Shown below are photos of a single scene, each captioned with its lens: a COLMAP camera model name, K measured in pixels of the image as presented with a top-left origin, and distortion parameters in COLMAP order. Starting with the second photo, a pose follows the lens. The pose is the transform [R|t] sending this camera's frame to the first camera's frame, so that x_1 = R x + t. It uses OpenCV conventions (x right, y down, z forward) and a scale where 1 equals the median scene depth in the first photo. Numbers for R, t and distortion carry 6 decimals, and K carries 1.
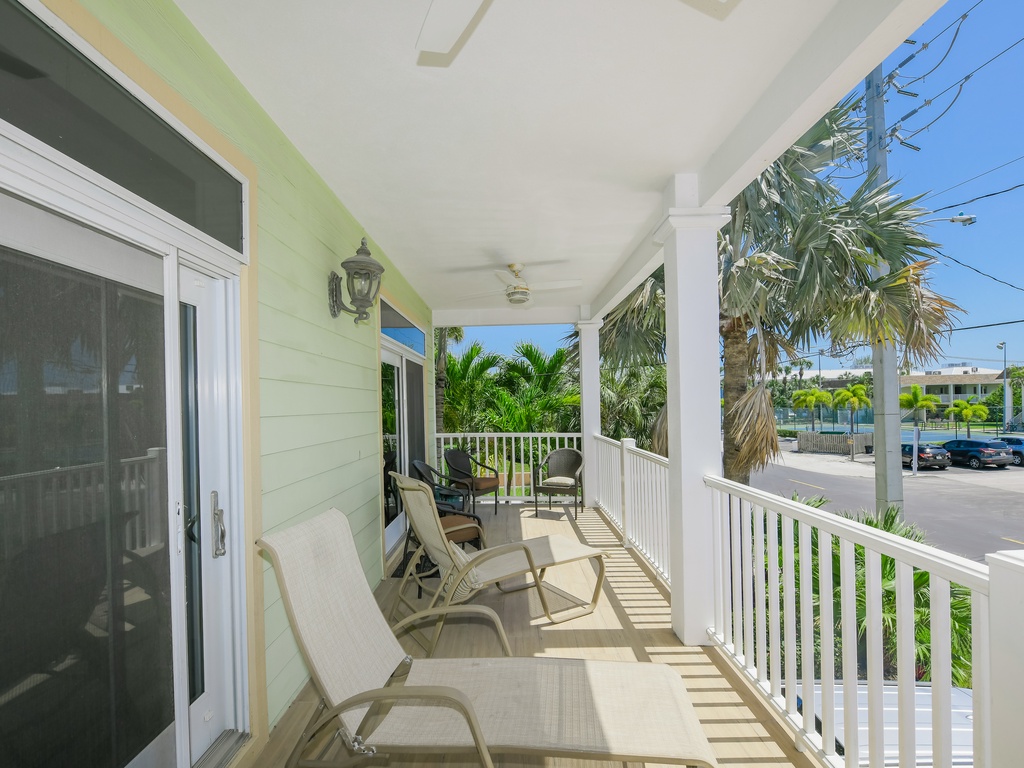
lens RADIAL K [[495.9, 0, 500.7], [0, 495.9, 399.0], [0, 0, 1]] dist [-0.012264, 0.000126]
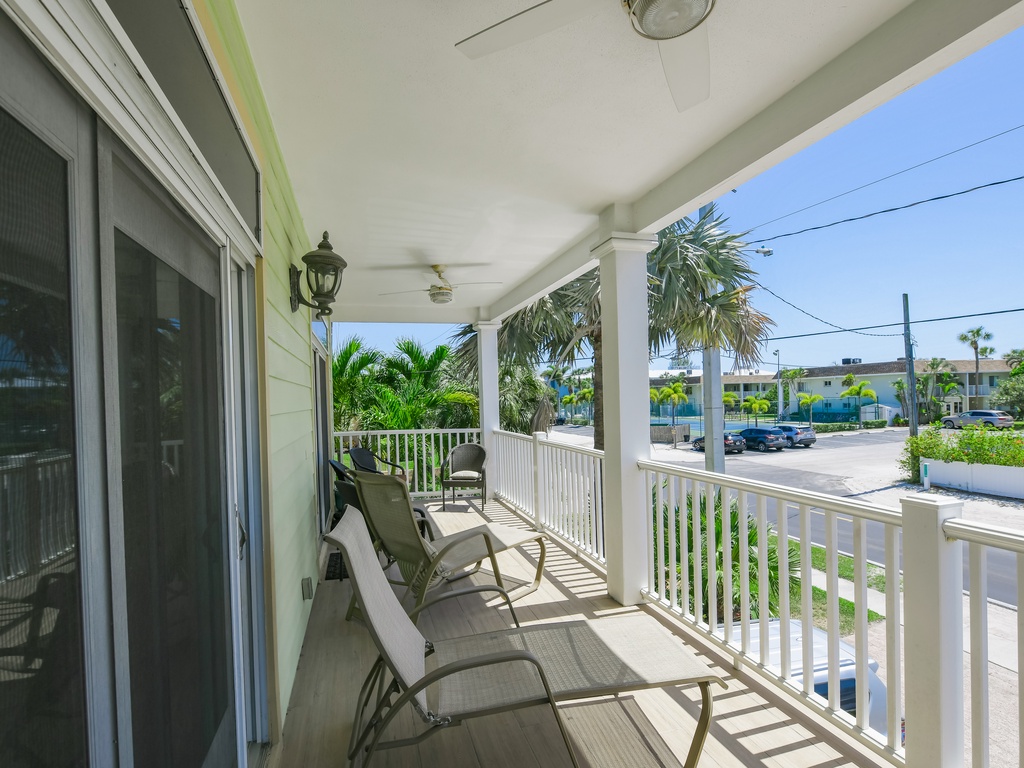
lens RADIAL K [[495.9, 0, 501.7], [0, 495.9, 394.8], [0, 0, 1]] dist [-0.012264, 0.000126]
pose [[0.956999, -0.001346, 0.290089, -0.076154], [0.002040, 0.999996, -0.002090, 0.000047], [-0.290085, 0.002592, 0.956997, -0.012171]]
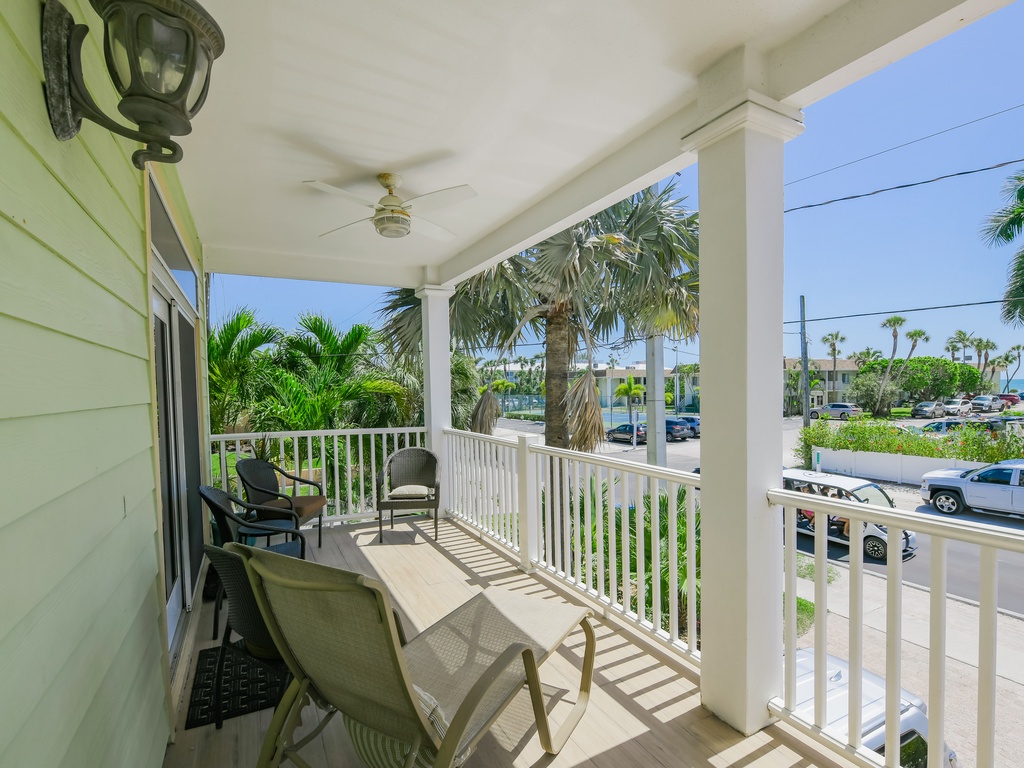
lens RADIAL K [[495.9, 0, 524.8], [0, 495.9, 399.9], [0, 0, 1]] dist [-0.012264, 0.000126]
pose [[0.866184, -0.006328, 0.499685, -0.075379], [-0.007019, 0.999667, 0.024826, 0.003408], [-0.499675, -0.025011, 0.865852, 0.177746]]
